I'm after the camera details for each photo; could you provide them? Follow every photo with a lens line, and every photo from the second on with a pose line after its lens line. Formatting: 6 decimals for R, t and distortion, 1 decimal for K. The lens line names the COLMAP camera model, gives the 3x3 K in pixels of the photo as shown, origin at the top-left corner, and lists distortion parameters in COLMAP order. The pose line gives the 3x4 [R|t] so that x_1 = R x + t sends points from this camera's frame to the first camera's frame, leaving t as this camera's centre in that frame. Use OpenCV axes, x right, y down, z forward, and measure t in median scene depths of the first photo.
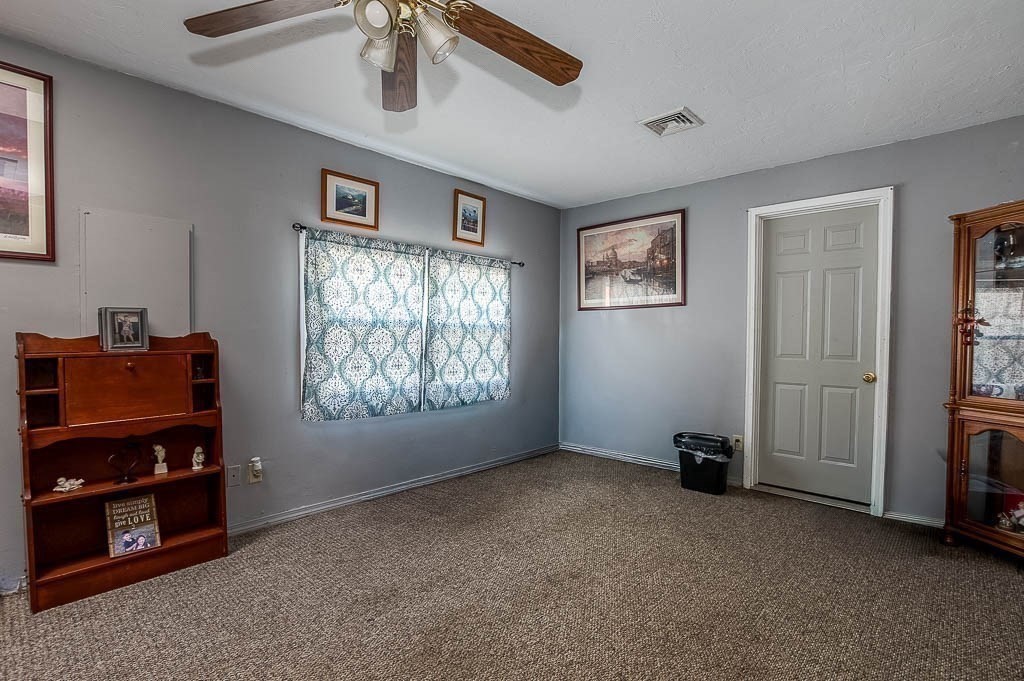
lens RADIAL K [[491.5, 0, 517.9], [0, 491.5, 344.4], [0, 0, 1]] dist [-0.033590, 0.000488]
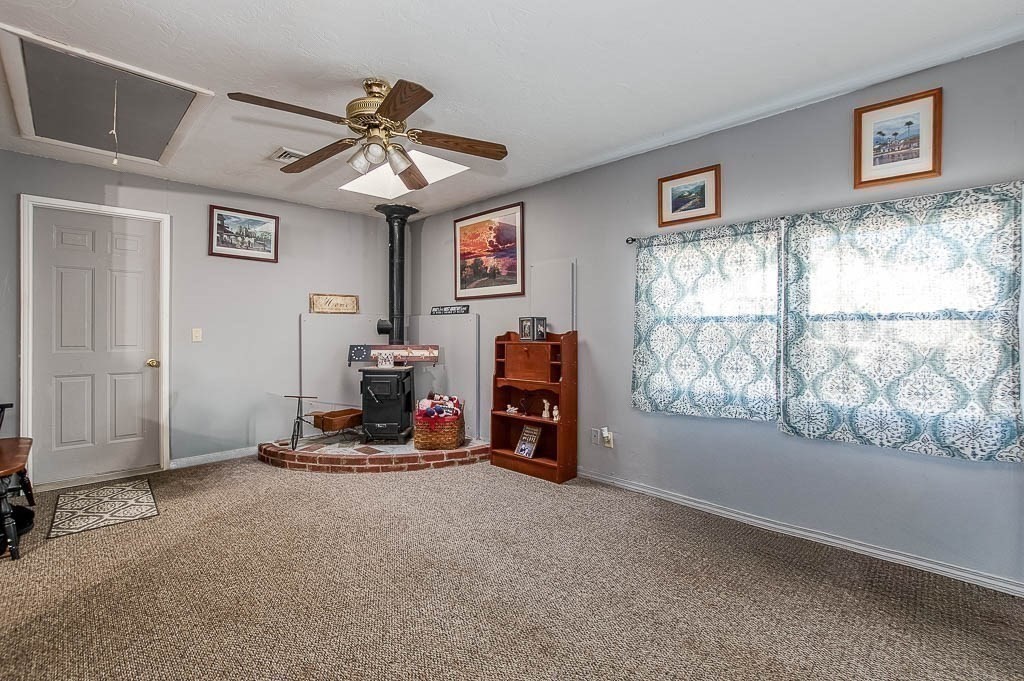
lens RADIAL K [[448.7, 0, 515.5], [0, 448.7, 333.5], [0, 0, 1]] dist [-0.015383, 0.000669]
pose [[-0.028064, -0.004423, -0.999596, 0.586925], [-0.023387, 0.999719, -0.003766, -0.005887], [0.999333, 0.023271, -0.028160, 0.698447]]
